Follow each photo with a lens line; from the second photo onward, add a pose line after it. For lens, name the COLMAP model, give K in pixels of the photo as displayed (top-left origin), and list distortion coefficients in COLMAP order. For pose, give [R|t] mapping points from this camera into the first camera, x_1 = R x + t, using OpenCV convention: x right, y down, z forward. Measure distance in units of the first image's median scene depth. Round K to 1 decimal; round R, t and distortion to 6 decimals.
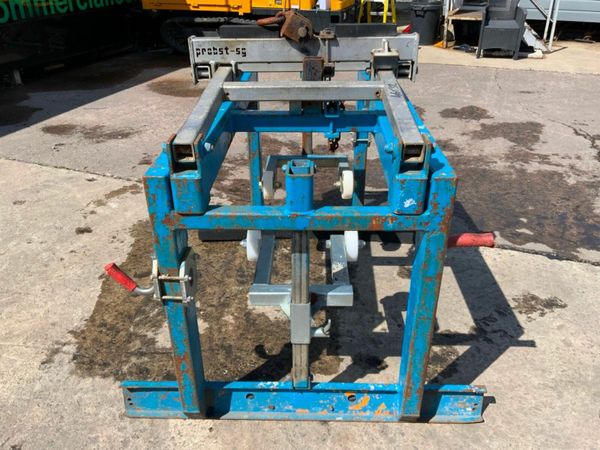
lens RADIAL K [[495.4, 0, 299.7], [0, 495.4, 227.5], [0, 0, 1]] dist [0.077852, -0.151164]
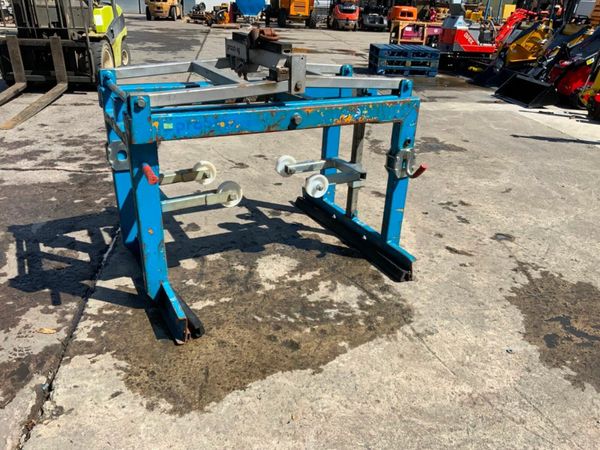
lens RADIAL K [[497.6, 0, 300.0], [0, 497.6, 225.0], [0, 0, 1]] dist [0.068028, -0.134194]
pose [[-0.499439, -0.367892, 0.784357, -1.121752], [0.389849, 0.713079, 0.582697, -0.672667], [-0.773678, 0.596803, -0.212717, 1.268247]]
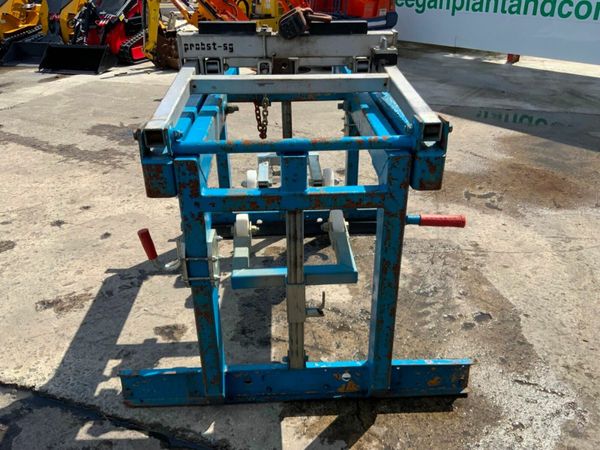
lens RADIAL K [[497.6, 0, 300.0], [0, 497.6, 225.0], [0, 0, 1]] dist [0.068028, -0.134194]
pose [[-0.997220, 0.050799, -0.054508, 0.049522], [-0.017397, 0.552590, 0.833272, -0.868754], [0.072450, 0.831904, -0.550170, 1.603598]]
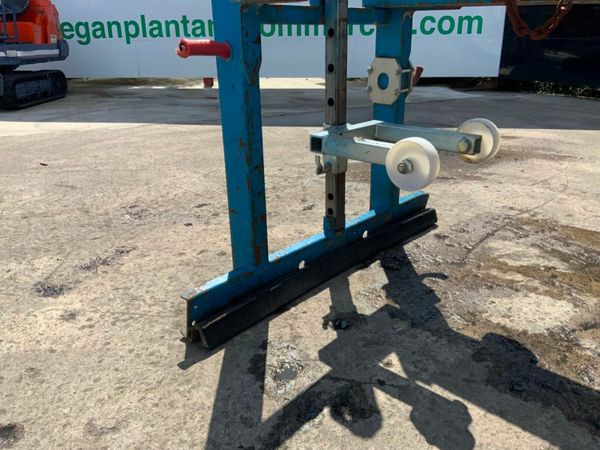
lens RADIAL K [[497.6, 0, 300.0], [0, 497.6, 225.0], [0, 0, 1]] dist [0.068028, -0.134194]
pose [[-0.652684, 0.286150, -0.701514, 0.611695], [-0.355860, 0.701648, 0.617296, -0.236261], [0.668855, 0.652540, -0.356125, 1.058168]]
